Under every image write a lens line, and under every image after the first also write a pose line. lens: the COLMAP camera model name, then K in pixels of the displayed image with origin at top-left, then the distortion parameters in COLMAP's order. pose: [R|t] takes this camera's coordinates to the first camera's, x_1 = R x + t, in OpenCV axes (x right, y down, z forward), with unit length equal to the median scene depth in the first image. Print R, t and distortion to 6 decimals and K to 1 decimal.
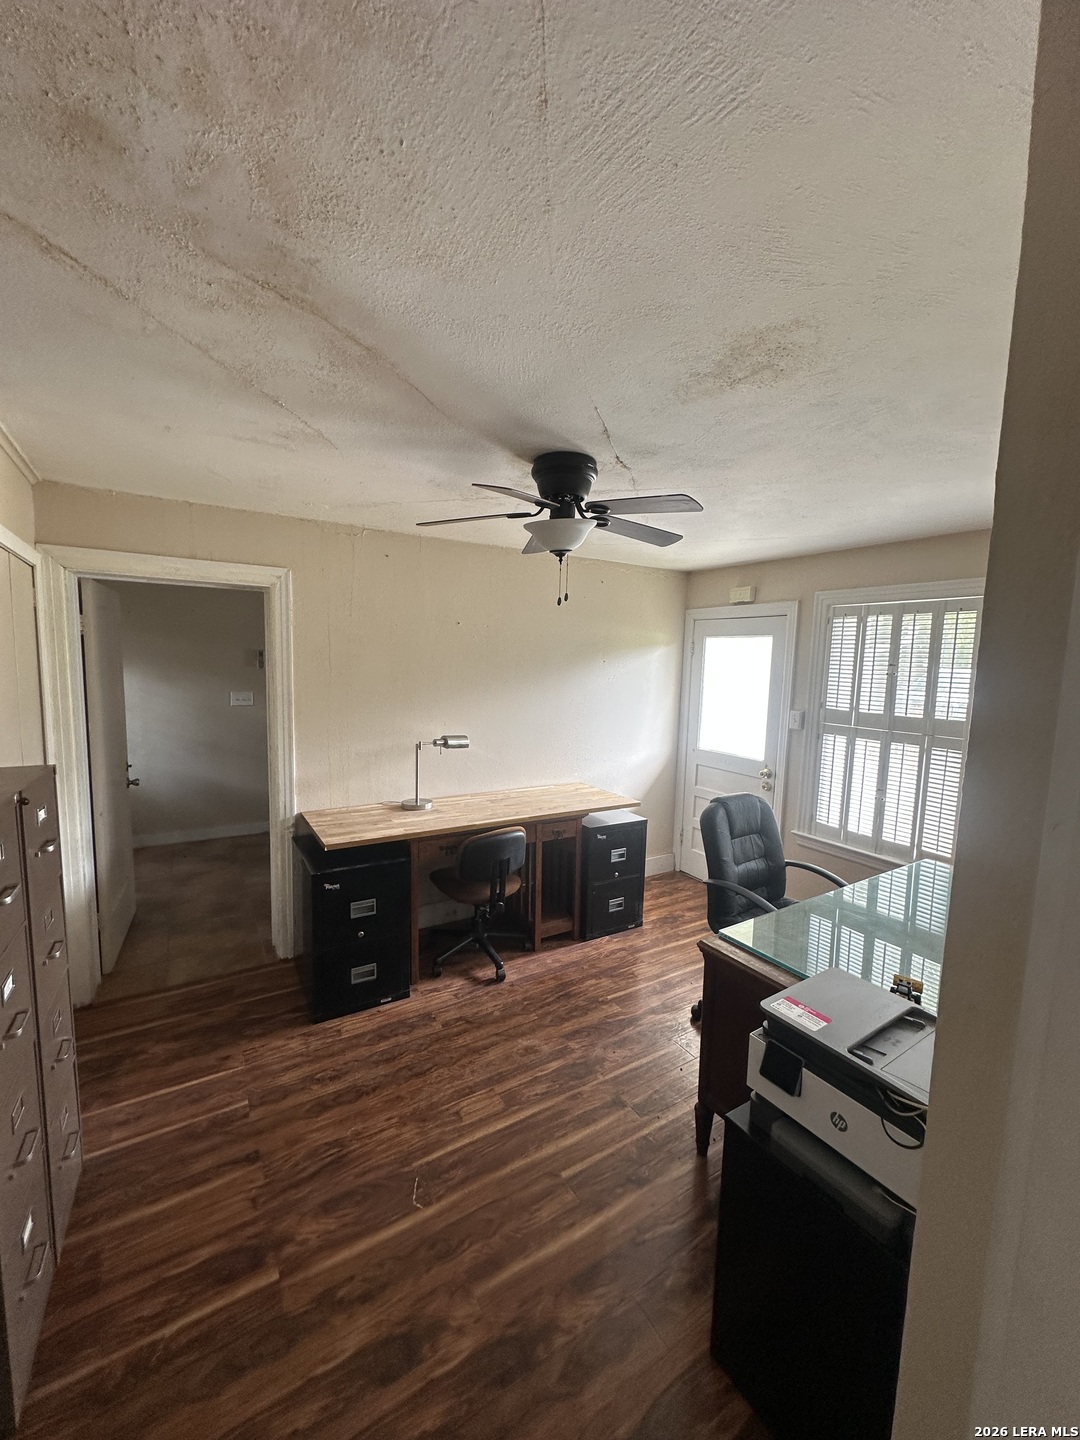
lens RADIAL K [[577.3, 0, 540.0], [0, 577.3, 720.0], [0, 0, 1]] dist [0.000324, -0.000025]
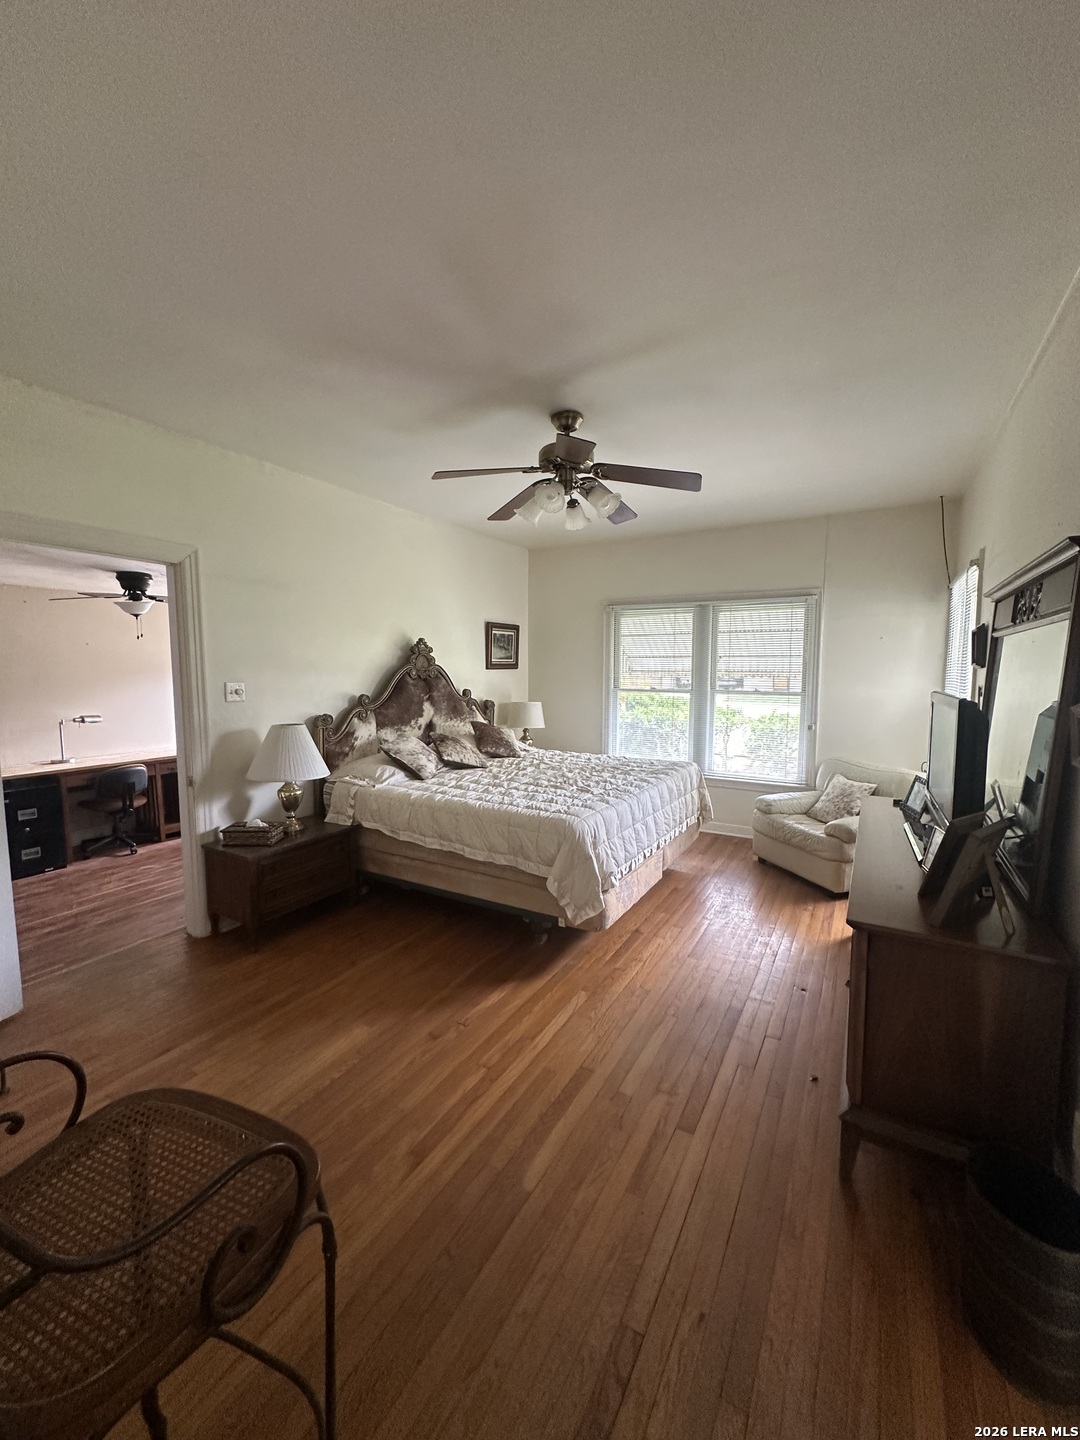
lens RADIAL K [[577.3, 0, 540.0], [0, 577.3, 720.0], [0, 0, 1]] dist [0.000324, -0.000025]
pose [[0.883052, -0.071840, 0.463743, 0.226781], [0.073029, 0.997211, 0.015421, 0.116752], [-0.463557, 0.020249, 0.885836, -1.063245]]
